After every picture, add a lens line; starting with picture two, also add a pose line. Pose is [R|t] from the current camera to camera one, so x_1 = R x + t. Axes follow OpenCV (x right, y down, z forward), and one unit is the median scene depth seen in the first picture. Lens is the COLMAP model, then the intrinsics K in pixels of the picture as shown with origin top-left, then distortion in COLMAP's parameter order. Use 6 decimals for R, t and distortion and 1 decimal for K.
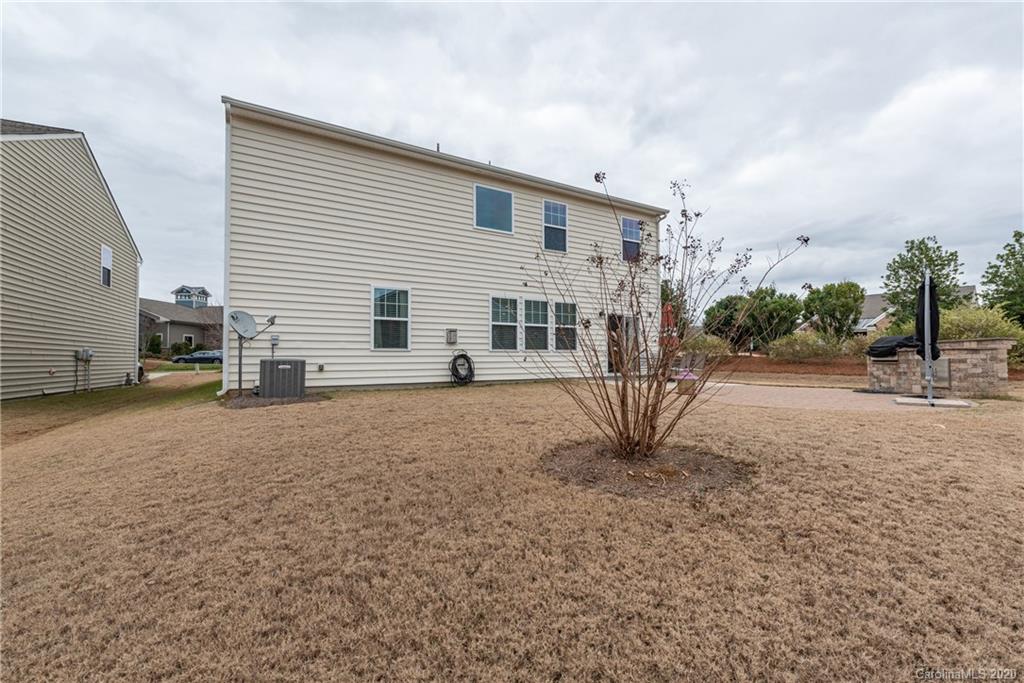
lens RADIAL K [[399.6, 0, 516.7], [0, 399.6, 347.6], [0, 0, 1]] dist [-0.001010, -0.000015]
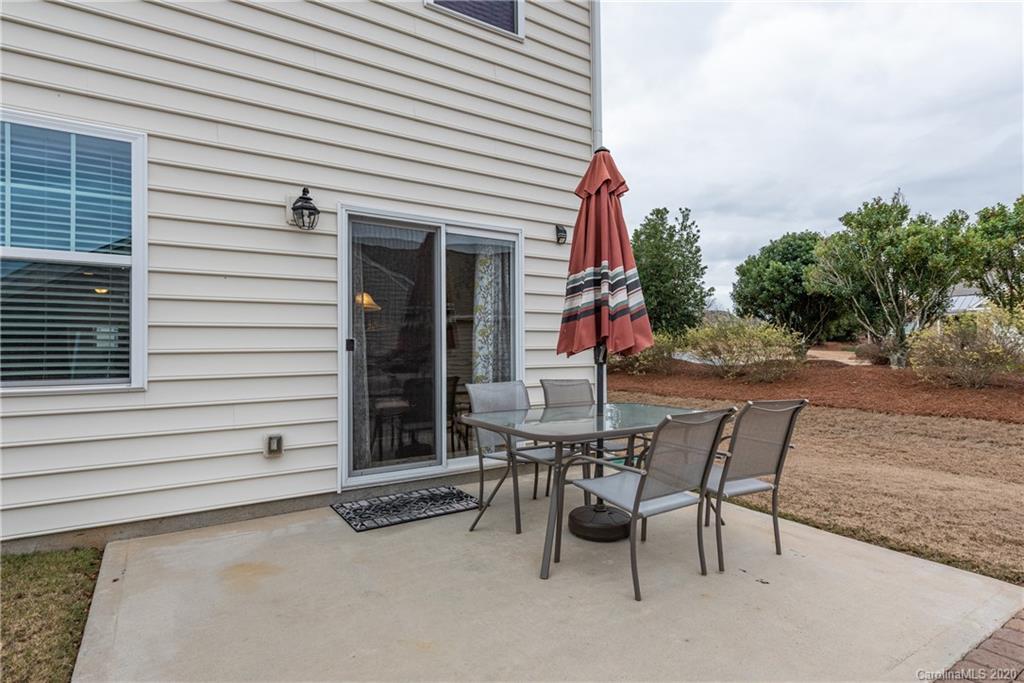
lens RADIAL K [[521.2, 0, 510.5], [0, 521.2, 342.7], [0, 0, 1]] dist [0.001662, 0.000094]
pose [[0.998787, -0.007982, 0.048587, 0.185435], [0.007751, 0.999958, 0.004944, -0.007909], [-0.048624, -0.004561, 0.998807, 0.427736]]
